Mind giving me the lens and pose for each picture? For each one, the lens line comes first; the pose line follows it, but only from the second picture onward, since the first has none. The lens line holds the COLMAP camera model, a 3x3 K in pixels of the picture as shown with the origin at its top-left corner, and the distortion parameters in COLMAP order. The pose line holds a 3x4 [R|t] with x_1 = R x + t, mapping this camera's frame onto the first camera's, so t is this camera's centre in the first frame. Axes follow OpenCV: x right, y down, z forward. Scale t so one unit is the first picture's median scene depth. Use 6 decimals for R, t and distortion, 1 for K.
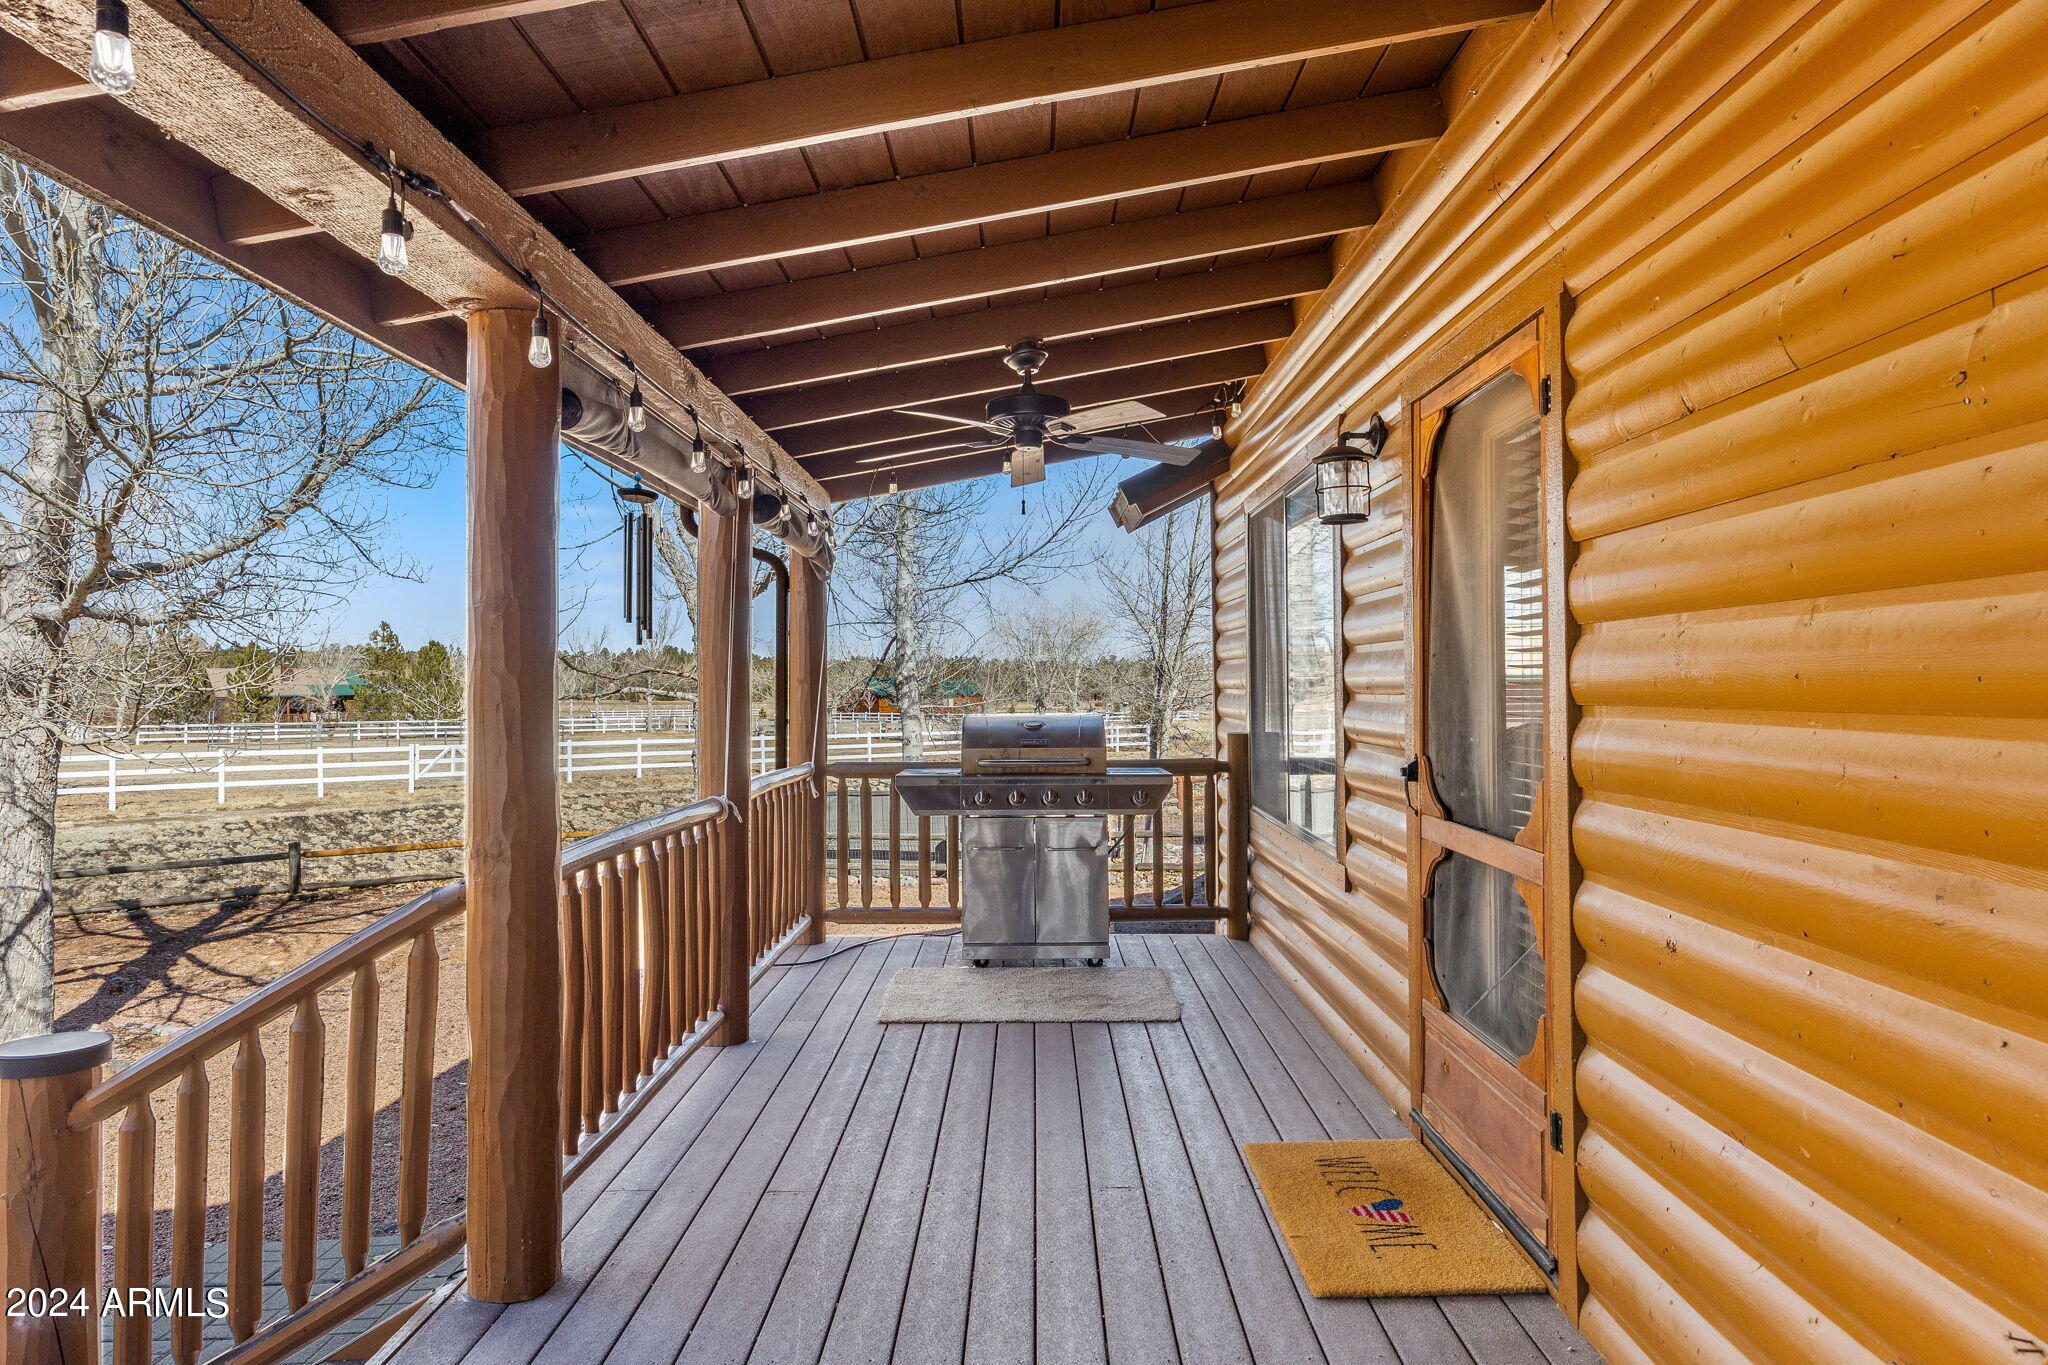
lens RADIAL K [[1001.1, 0, 1024.0], [0, 1001.1, 682.5], [0, 0, 1]] dist [-0.003033, -0.000166]
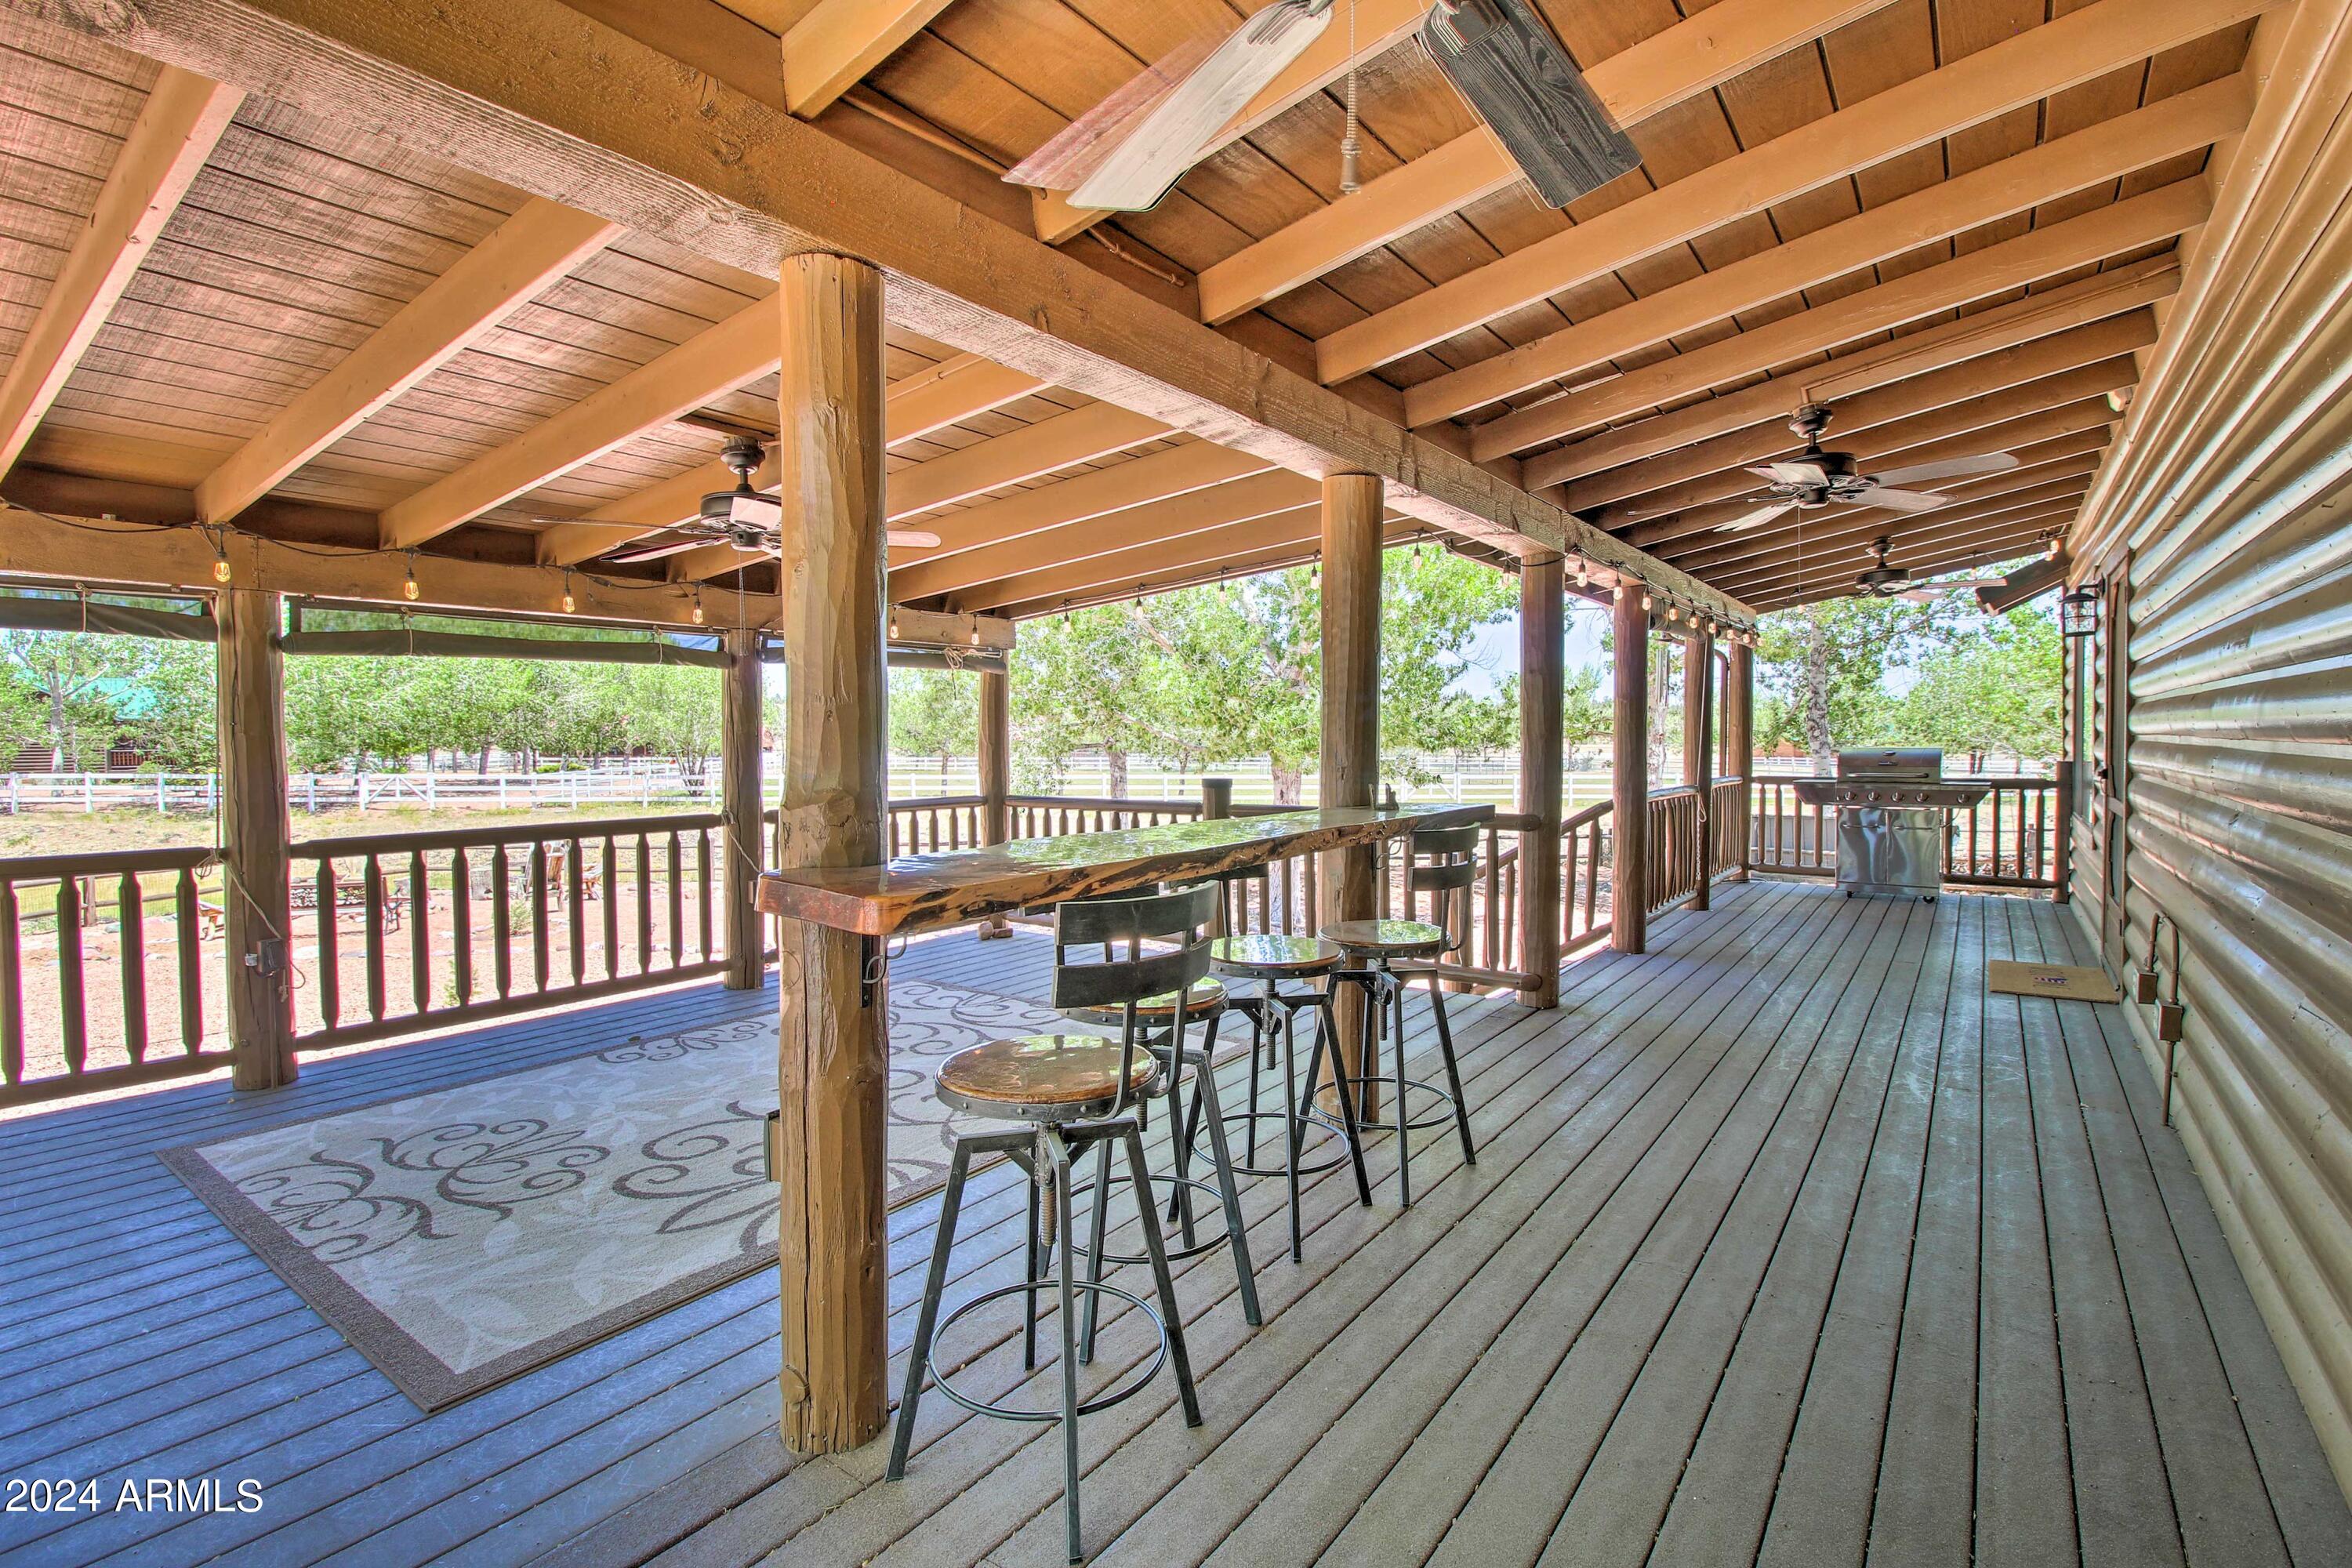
lens RADIAL K [[1080.1, 0, 1184.6], [0, 1080.1, 757.6], [0, 0, 1]] dist [-0.019746, -0.000257]
pose [[0.790381, 0.016137, -0.612403, 0.174582], [-0.000346, 0.999665, 0.025894, 0.007156], [0.612615, -0.020254, 0.790122, -1.150576]]
